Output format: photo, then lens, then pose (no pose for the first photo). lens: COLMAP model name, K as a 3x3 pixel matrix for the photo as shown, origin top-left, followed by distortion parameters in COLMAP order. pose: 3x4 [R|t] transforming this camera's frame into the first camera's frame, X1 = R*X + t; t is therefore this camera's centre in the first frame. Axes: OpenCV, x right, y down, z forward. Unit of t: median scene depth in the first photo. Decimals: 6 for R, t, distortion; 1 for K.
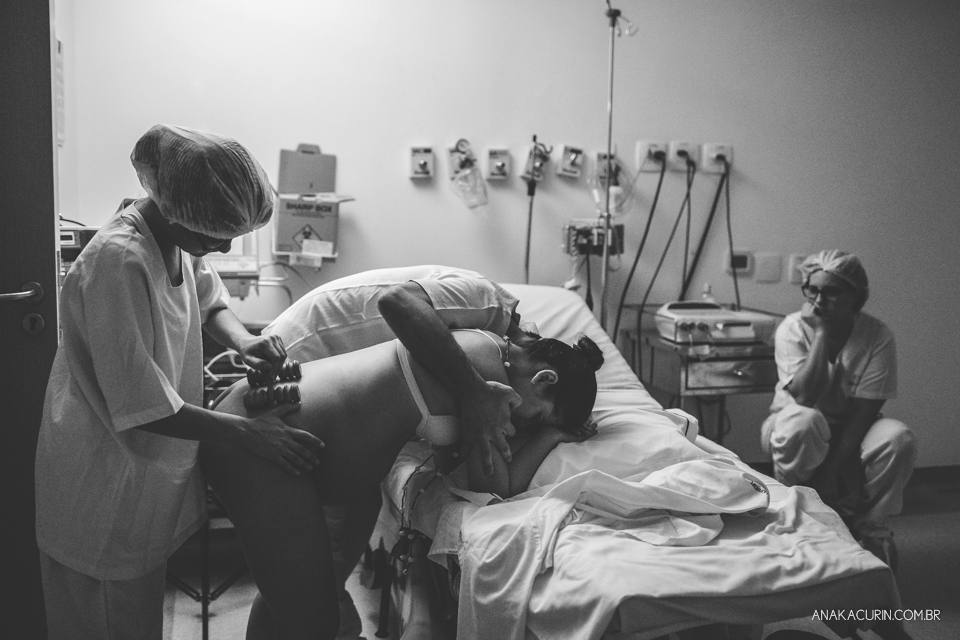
lens RADIAL K [[900.2, 0, 481.2], [0, 900.2, 319.9], [0, 0, 1]] dist [-0.009510, 0.000000]
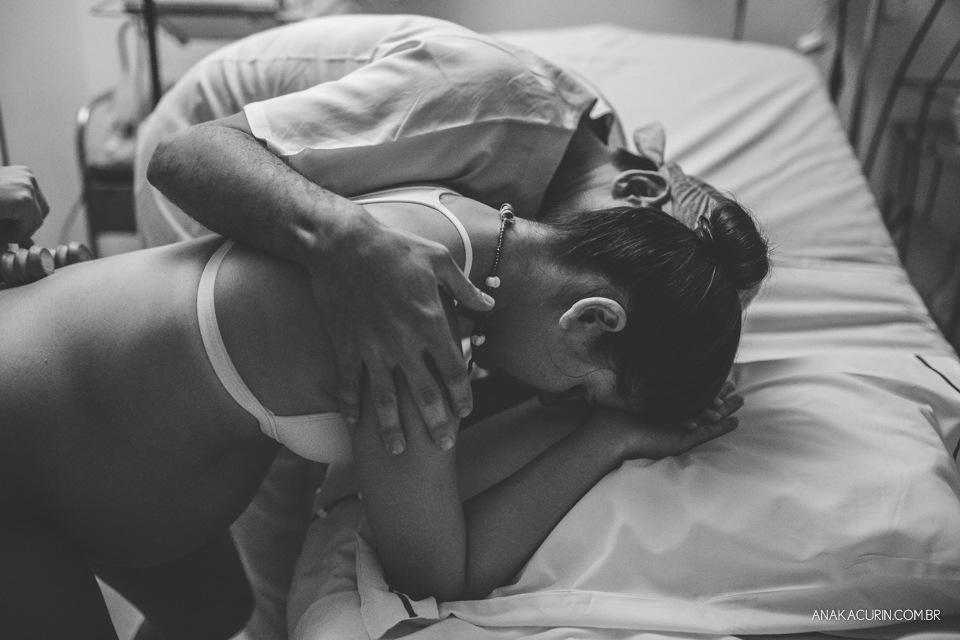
lens RADIAL K [[900.2, 0, 476.6], [0, 900.2, 320.2], [0, 0, 1]] dist [-0.009510, 0.000000]
pose [[0.955444, 0.116659, -0.271140, 0.102367], [-0.035885, 0.957678, 0.285595, -0.036000], [0.292982, -0.263140, 0.919195, 0.488157]]
